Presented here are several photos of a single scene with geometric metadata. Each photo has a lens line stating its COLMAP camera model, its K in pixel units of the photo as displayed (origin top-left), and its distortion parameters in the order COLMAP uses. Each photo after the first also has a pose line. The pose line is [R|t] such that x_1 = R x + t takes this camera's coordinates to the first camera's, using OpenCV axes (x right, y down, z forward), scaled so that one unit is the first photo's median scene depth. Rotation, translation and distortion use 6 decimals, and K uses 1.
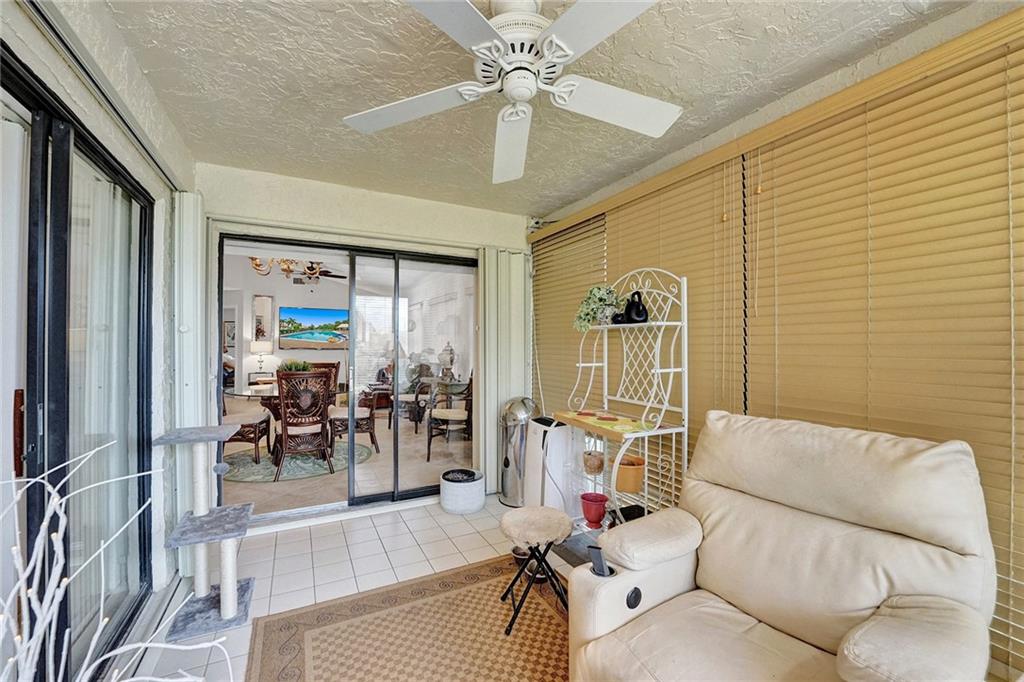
lens RADIAL K [[410.1, 0, 509.8], [0, 410.1, 340.9], [0, 0, 1]] dist [-0.022497, 0.000121]
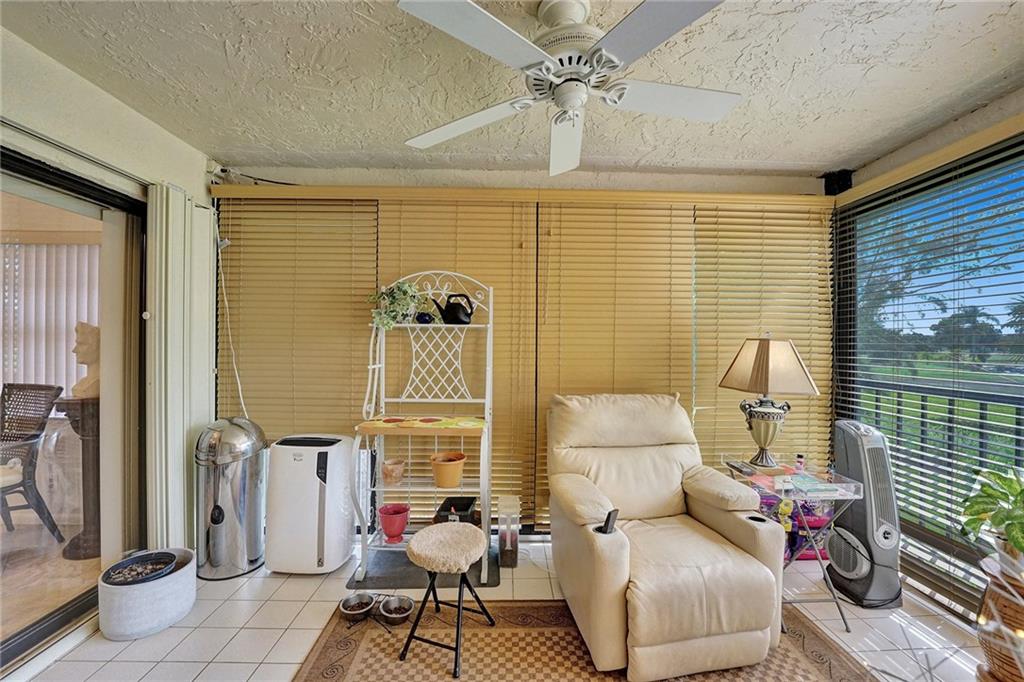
lens RADIAL K [[410.1, 0, 509.8], [0, 410.1, 340.9], [0, 0, 1]] dist [-0.022497, 0.000121]
pose [[0.451017, -0.003892, 0.892507, -0.498130], [-0.013982, 0.999837, 0.011425, -0.012732], [-0.892406, -0.017632, 0.450889, 0.352707]]
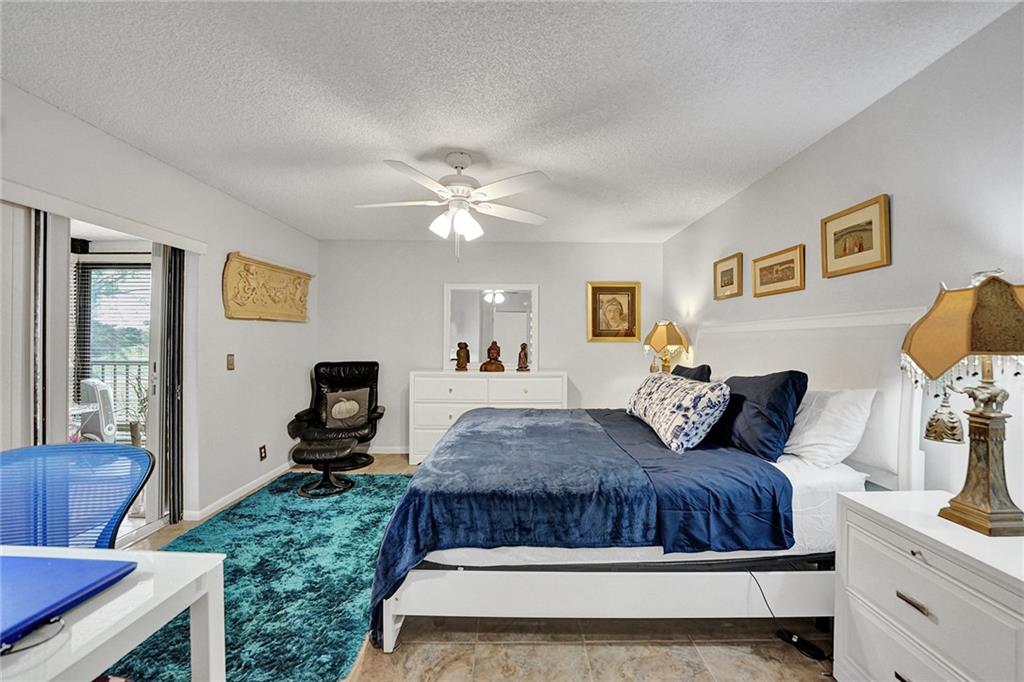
lens RADIAL K [[410.1, 0, 509.8], [0, 410.1, 340.9], [0, 0, 1]] dist [-0.022497, 0.000121]
pose [[-0.873958, -0.001946, 0.485997, -1.671436], [-0.007726, 0.999921, -0.009890, -0.002429], [-0.485939, -0.012398, -0.873905, 0.676111]]
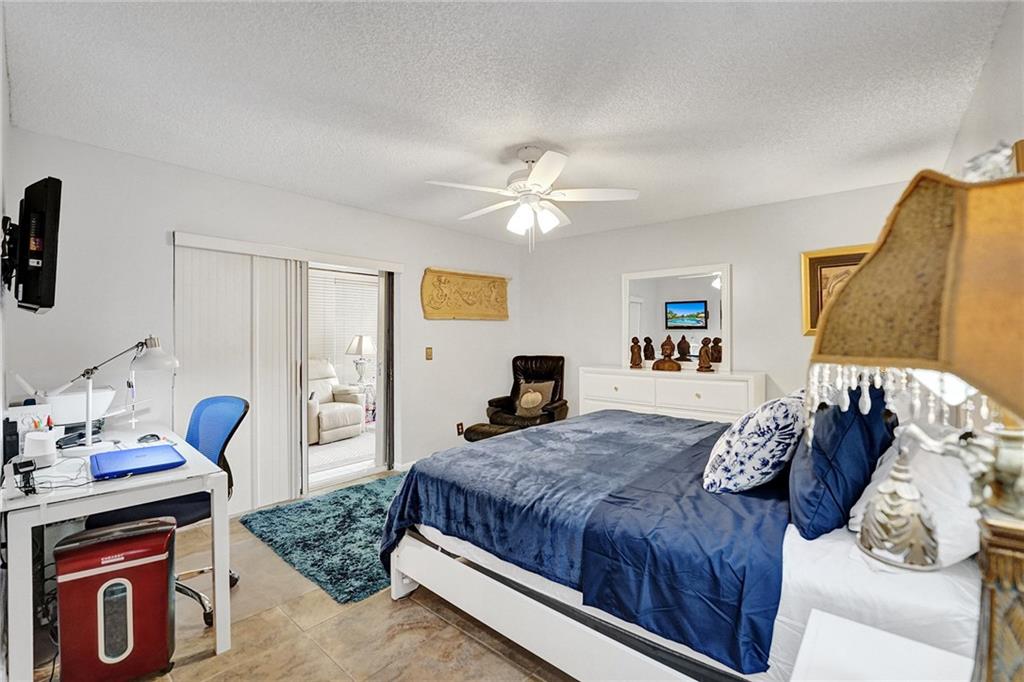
lens RADIAL K [[429.3, 0, 511.4], [0, 429.3, 336.1], [0, 0, 1]] dist [-0.016462, -0.000090]
pose [[-0.360011, 0.002152, 0.932946, -1.974978], [-0.005242, 0.999977, -0.004330, -0.006047], [-0.932933, -0.006449, -0.359991, 0.340905]]
